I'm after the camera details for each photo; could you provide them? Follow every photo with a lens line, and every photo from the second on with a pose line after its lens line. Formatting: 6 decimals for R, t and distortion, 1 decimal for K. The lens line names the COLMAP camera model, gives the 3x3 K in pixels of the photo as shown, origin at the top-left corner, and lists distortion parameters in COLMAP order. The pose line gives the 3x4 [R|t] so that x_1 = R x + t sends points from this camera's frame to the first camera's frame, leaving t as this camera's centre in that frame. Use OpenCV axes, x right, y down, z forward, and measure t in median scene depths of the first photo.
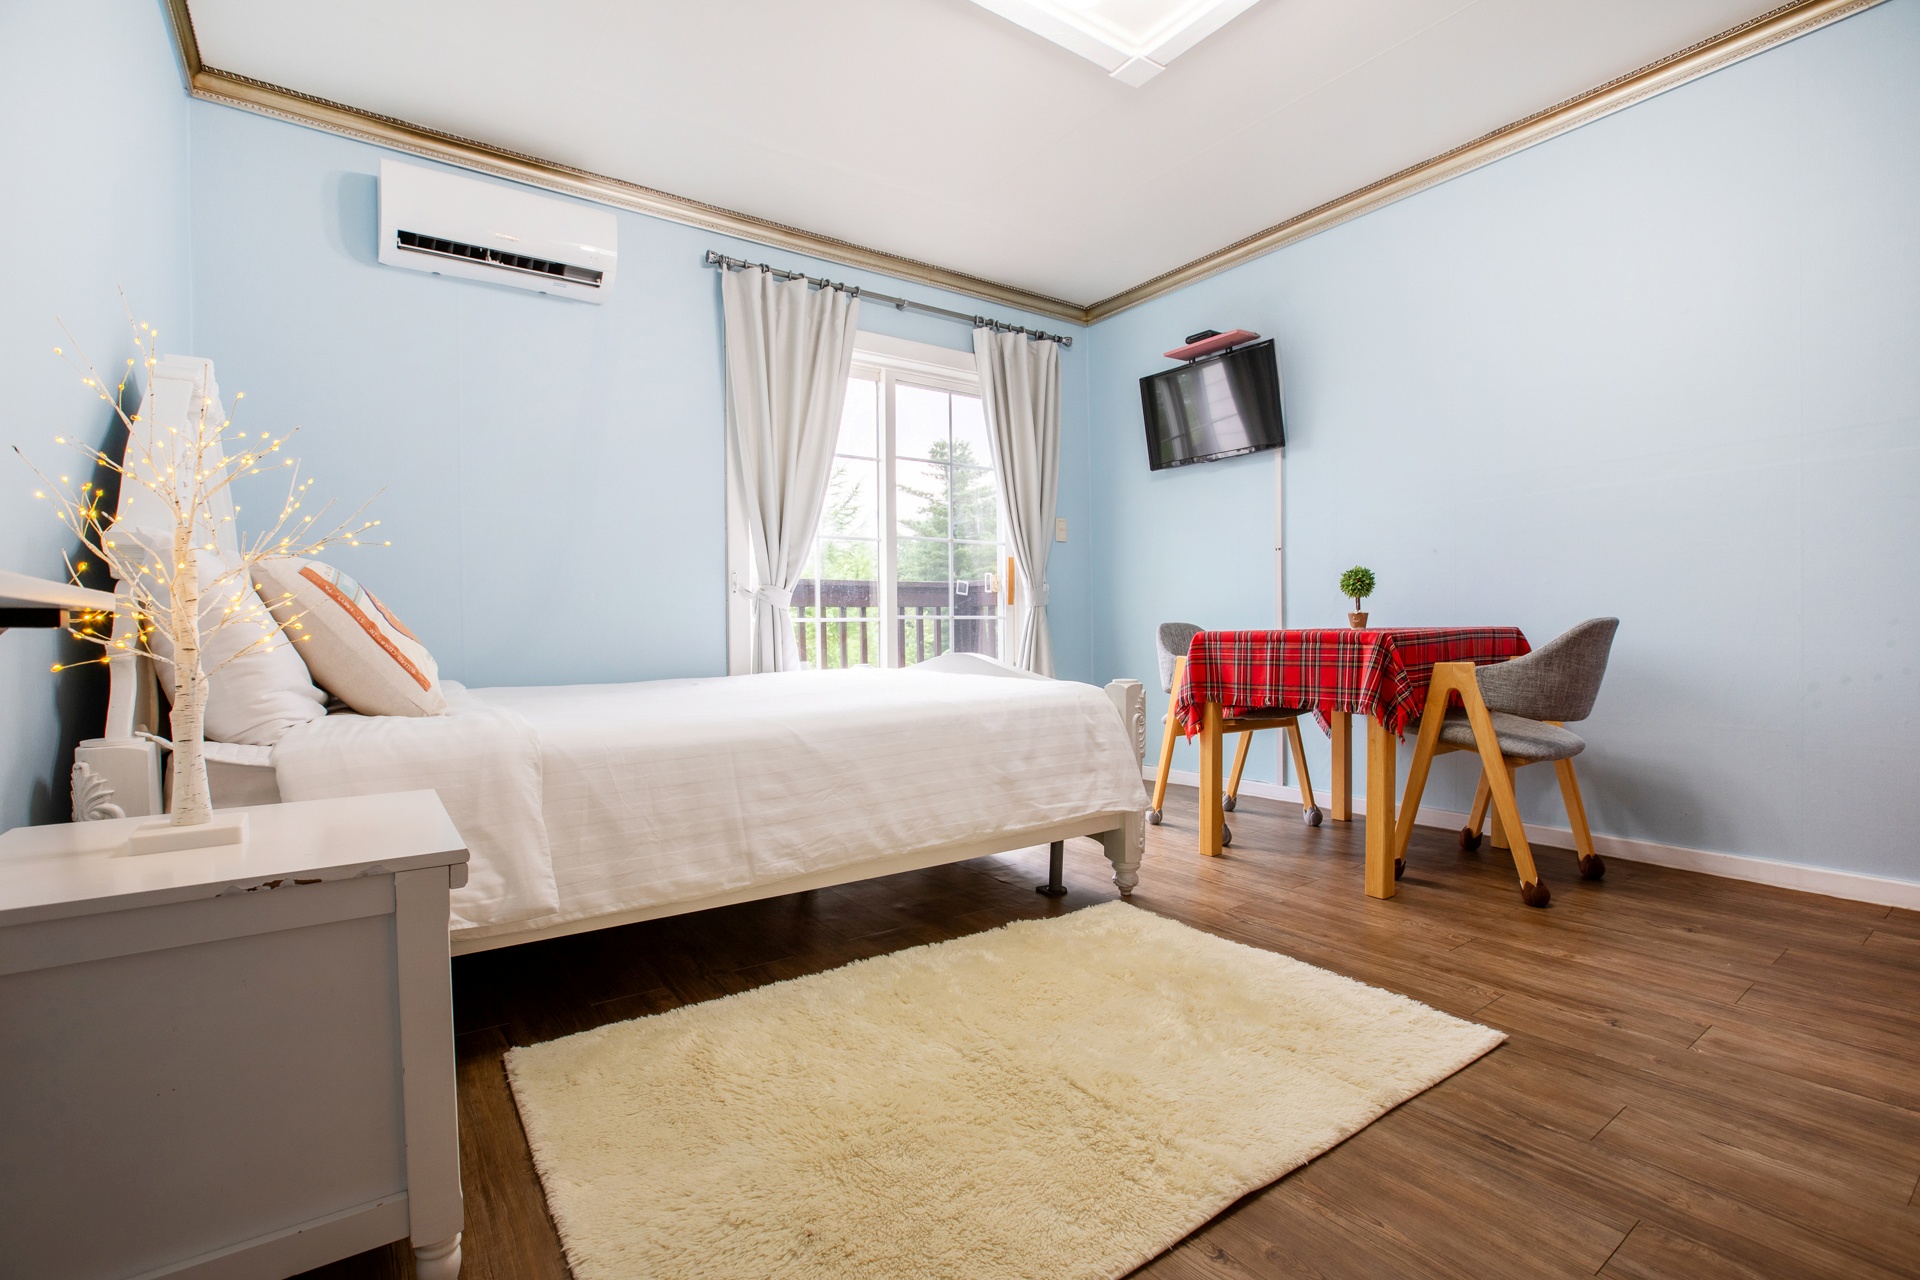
lens RADIAL K [[893.9, 0, 965.3], [0, 893.9, 647.7], [0, 0, 1]] dist [-0.046044, 0.015805]
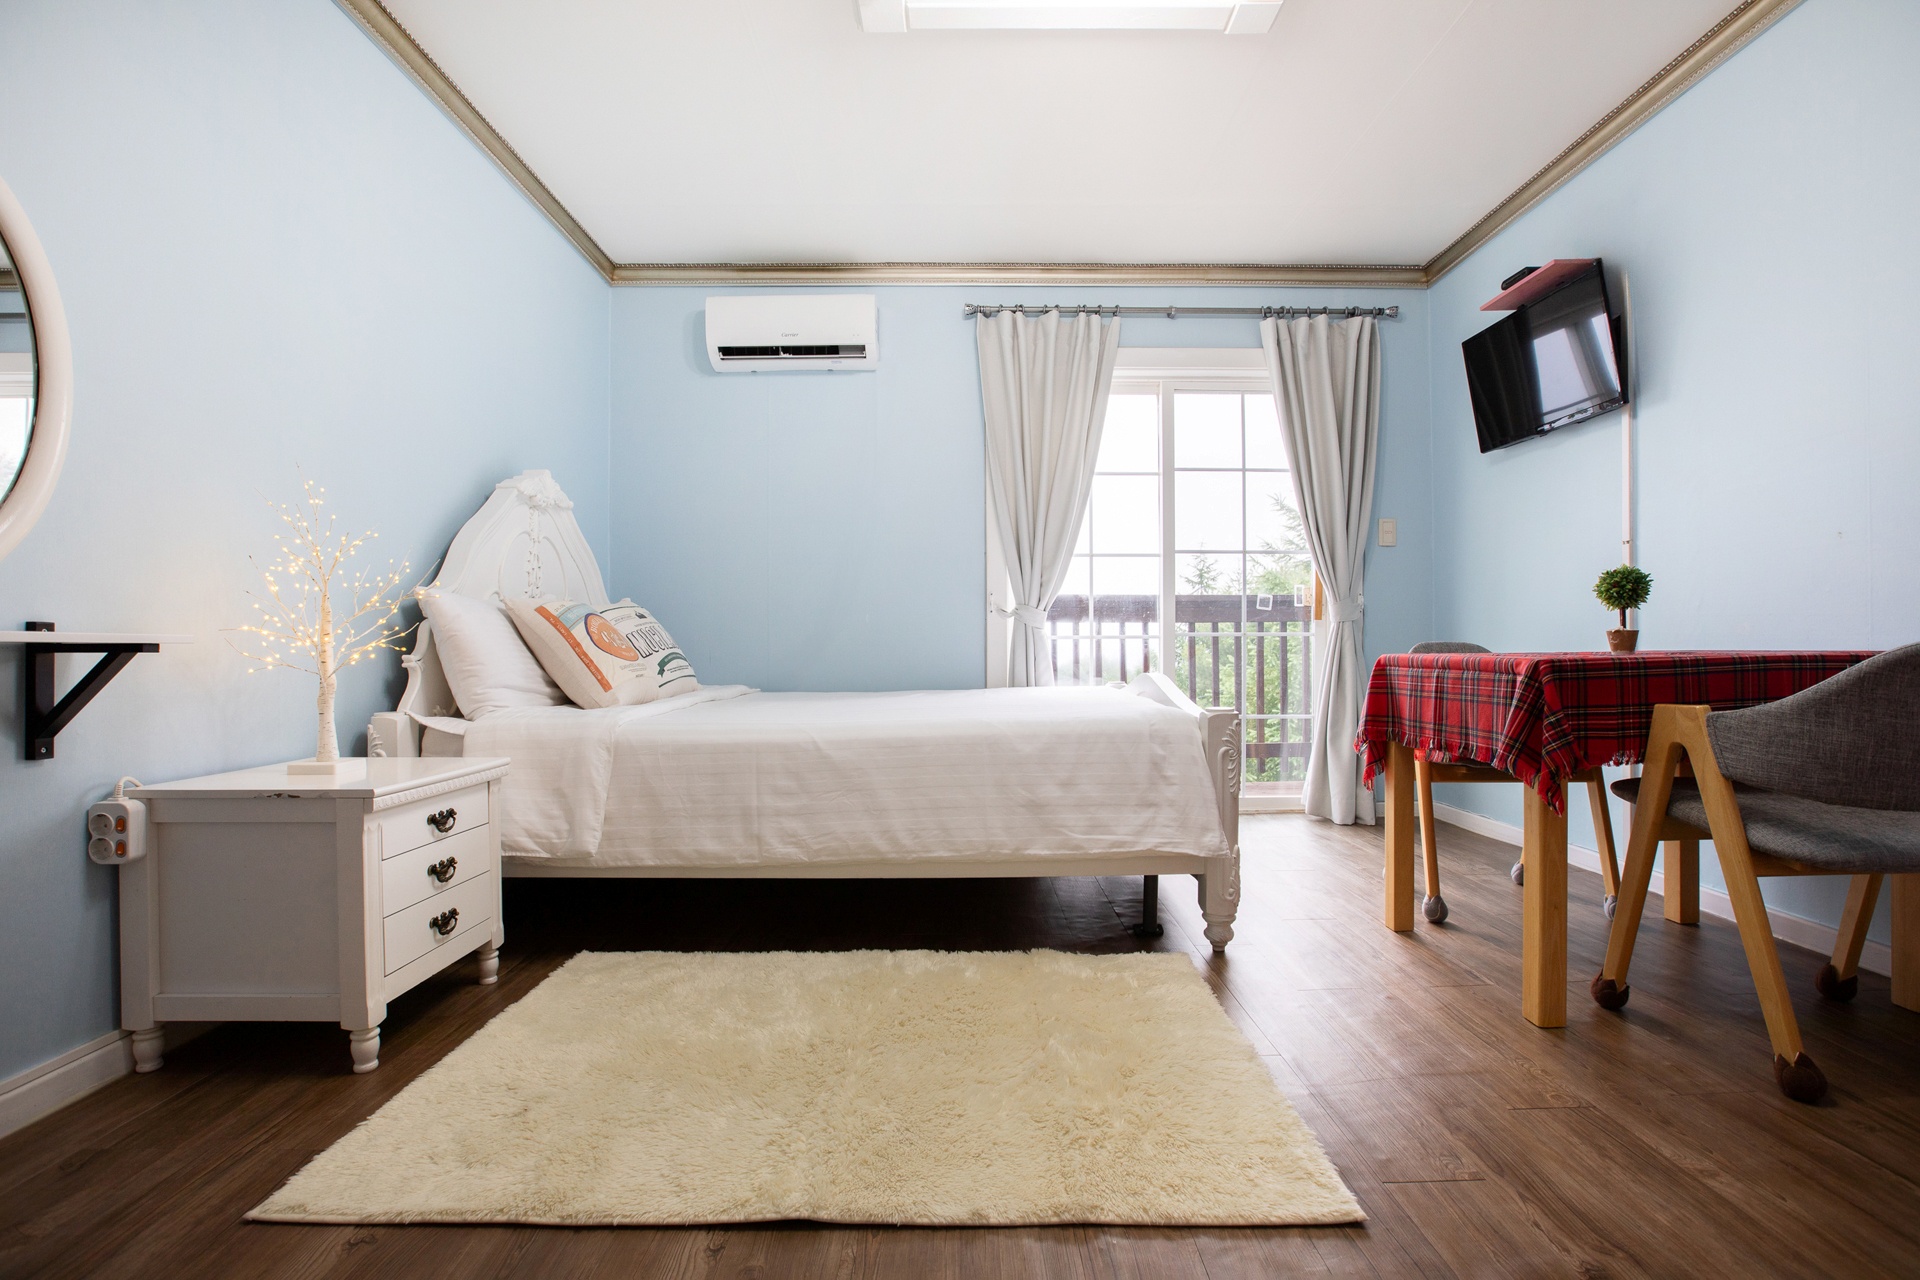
lens RADIAL K [[893.9, 0, 948.6], [0, 893.9, 646.5], [0, 0, 1]] dist [-0.046044, 0.015805]
pose [[0.810405, 0.007107, -0.585826, 0.498809], [-0.015784, 0.999828, -0.009705, -0.013149], [0.585657, 0.017112, 0.810378, 0.129484]]
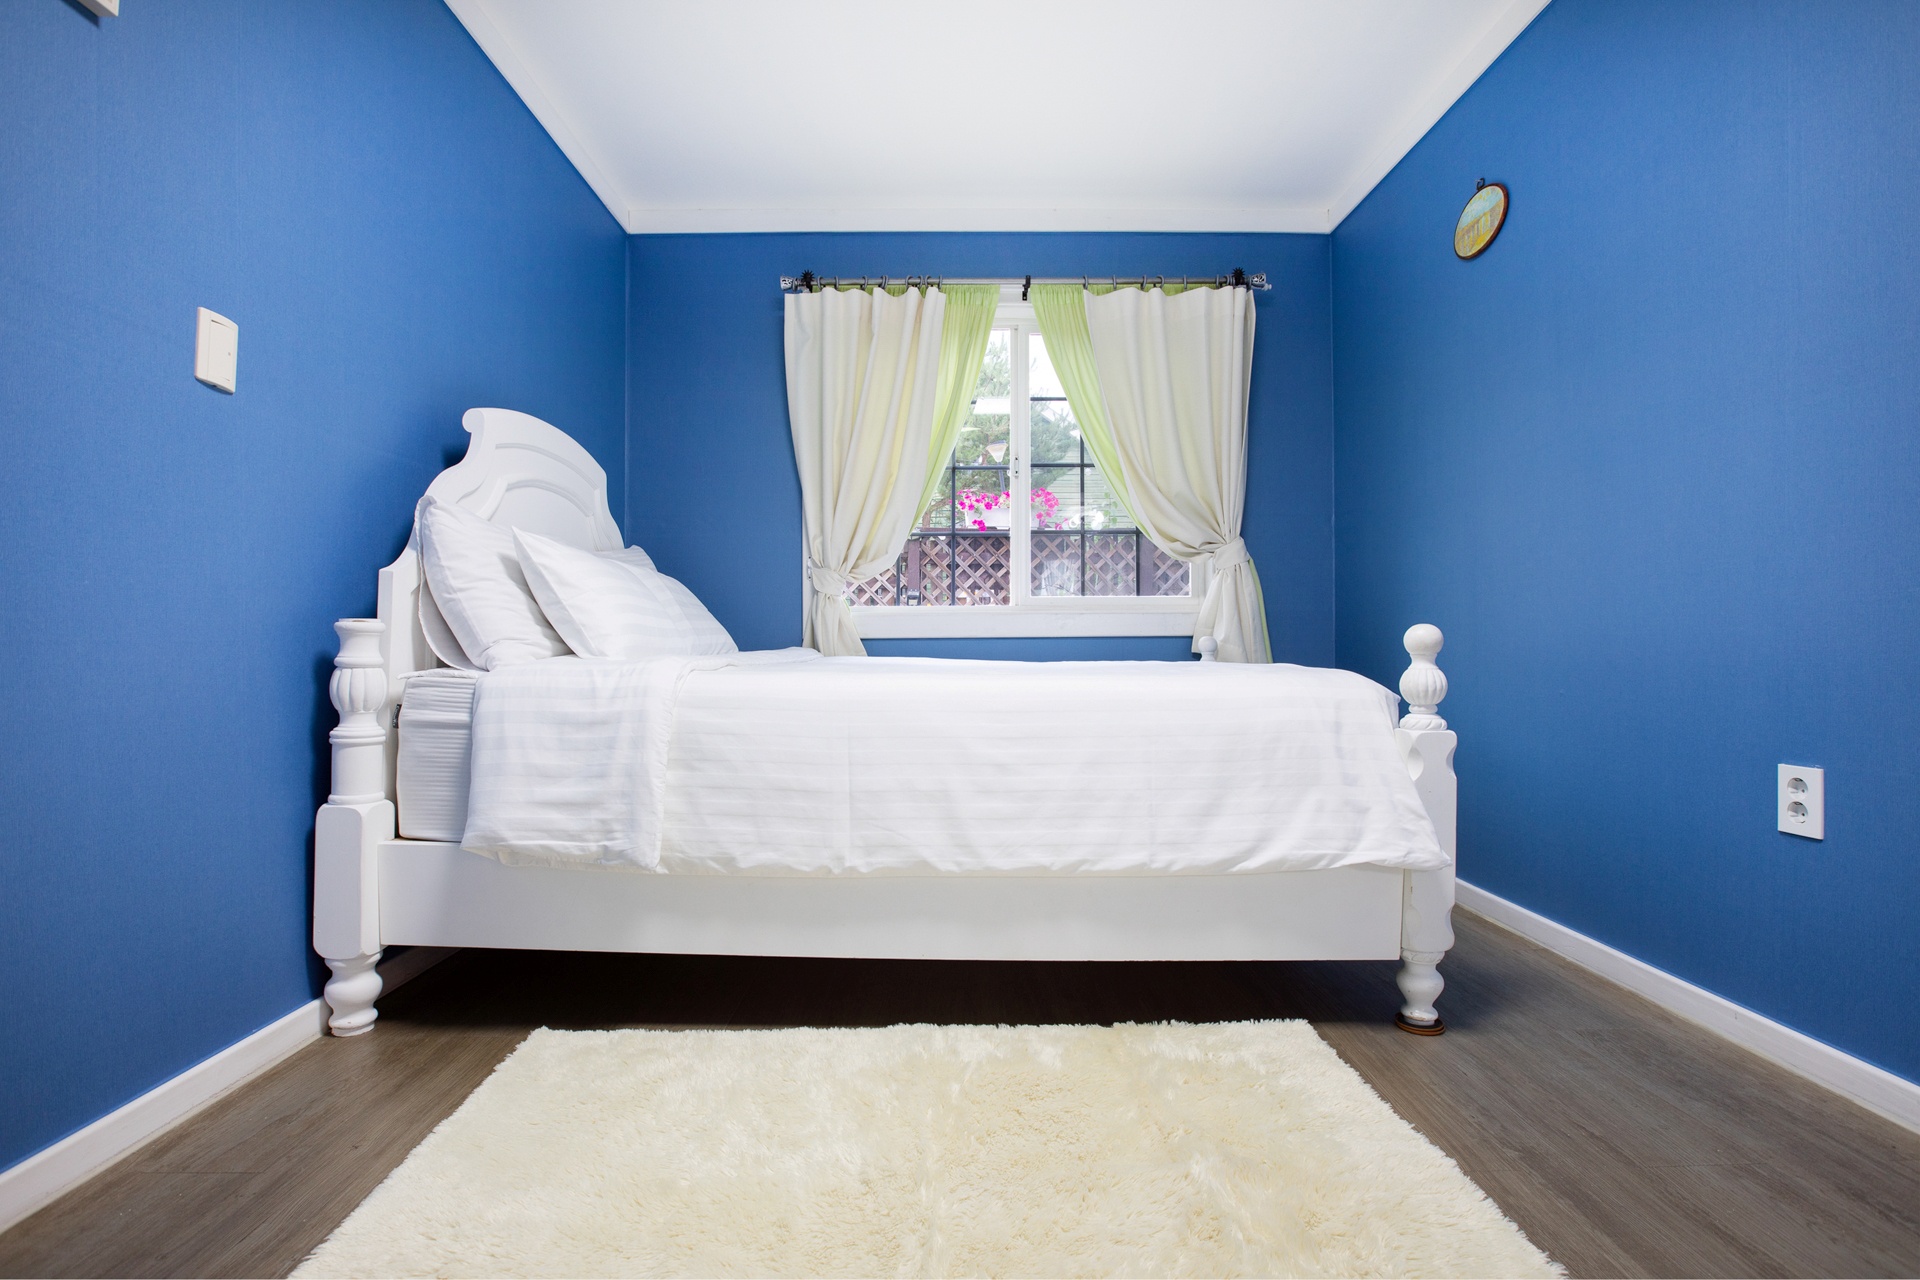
lens RADIAL K [[893.9, 0, 947.4], [0, 893.9, 648.0], [0, 0, 1]] dist [-0.046044, 0.015805]
pose [[0.837146, 0.003947, -0.546966, 0.319183], [-0.017731, 0.999644, -0.019925, -0.000565], [0.546693, 0.026378, 0.836918, 0.231737]]
